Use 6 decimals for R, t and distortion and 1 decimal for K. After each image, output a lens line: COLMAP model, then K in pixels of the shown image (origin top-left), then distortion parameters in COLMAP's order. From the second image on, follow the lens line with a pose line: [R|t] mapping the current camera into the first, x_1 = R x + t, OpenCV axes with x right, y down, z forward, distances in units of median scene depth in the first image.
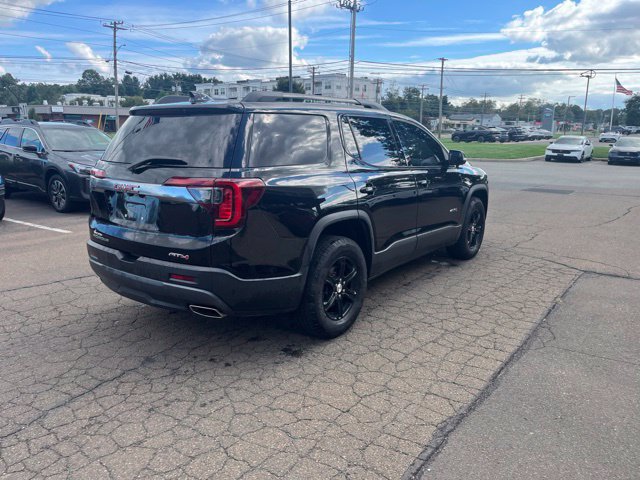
lens RADIAL K [[483.5, 0, 317.5], [0, 483.5, 242.2], [0, 0, 1]] dist [0.080337, -0.103432]
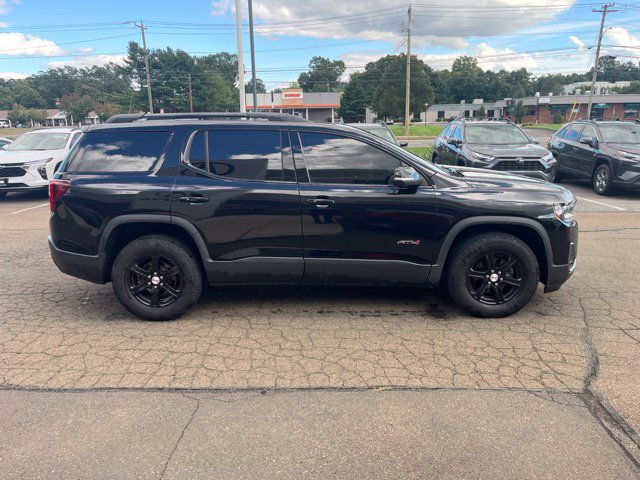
lens RADIAL K [[483.5, 0, 318.9], [0, 483.5, 232.3], [0, 0, 1]] dist [0.080337, -0.103432]
pose [[0.585415, 0.165938, -0.793570, 1.178858], [-0.164068, 0.982825, 0.084479, -0.180492], [0.793959, 0.080744, 0.602585, 0.597057]]
